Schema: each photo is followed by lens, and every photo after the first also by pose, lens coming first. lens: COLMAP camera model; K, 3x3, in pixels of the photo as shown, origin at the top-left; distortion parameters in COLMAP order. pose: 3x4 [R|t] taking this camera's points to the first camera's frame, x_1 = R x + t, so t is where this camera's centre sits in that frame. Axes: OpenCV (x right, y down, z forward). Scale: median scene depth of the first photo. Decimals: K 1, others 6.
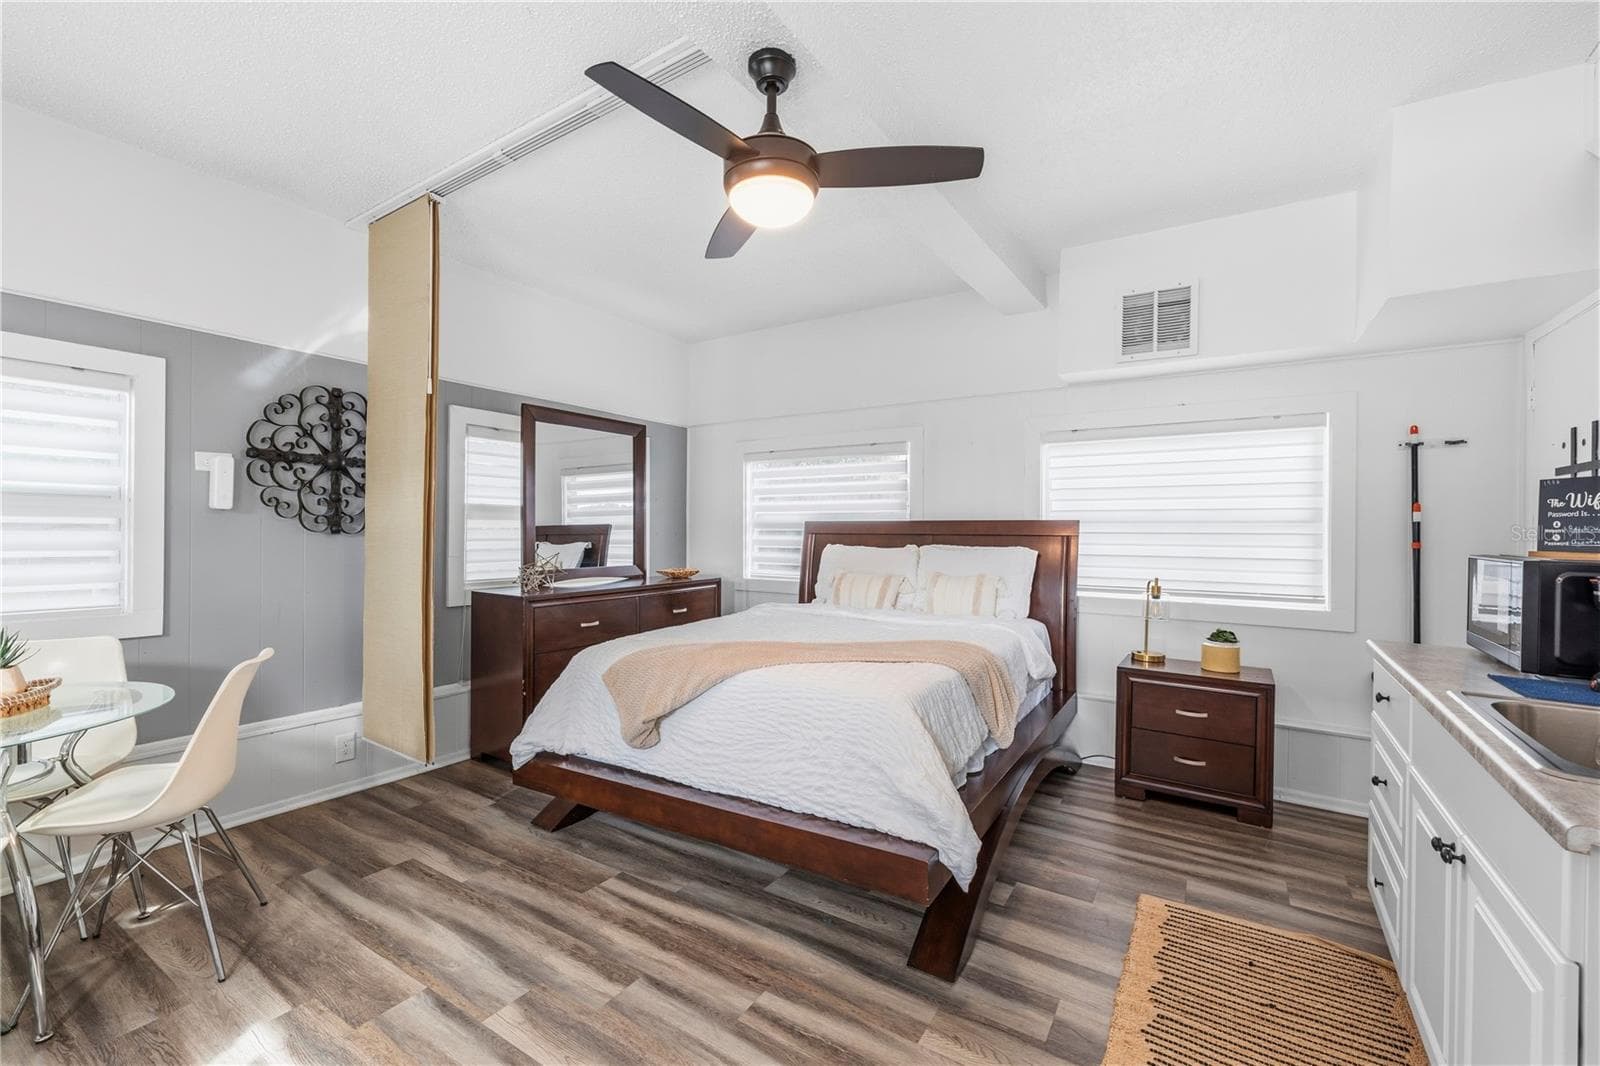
lens RADIAL K [[672.9, 0, 800.0], [0, 672.9, 533.0], [0, 0, 1]] dist [-0.000597, 0.000088]
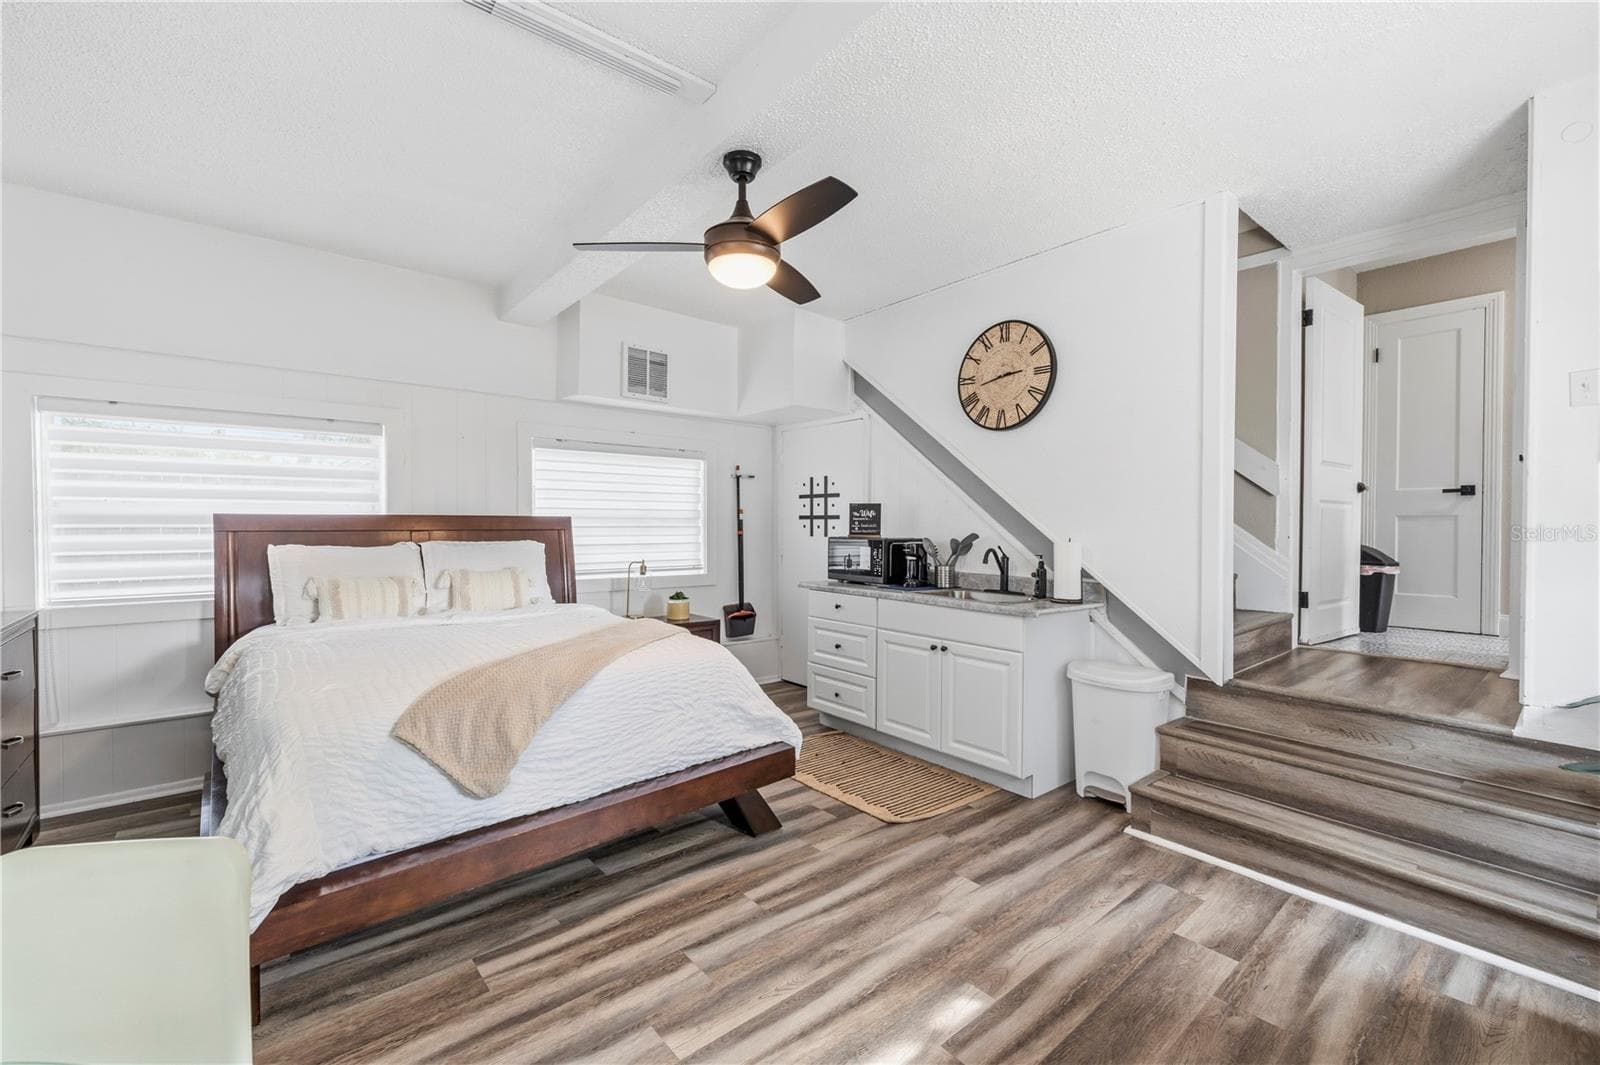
lens RADIAL K [[672.9, 0, 800.0], [0, 672.9, 532.5], [0, 0, 1]] dist [-0.000597, 0.000088]
pose [[0.288394, -0.019240, 0.957319, -0.921073], [0.000851, 0.999803, 0.019837, -0.021111], [-0.957512, -0.004907, 0.288353, 0.400353]]
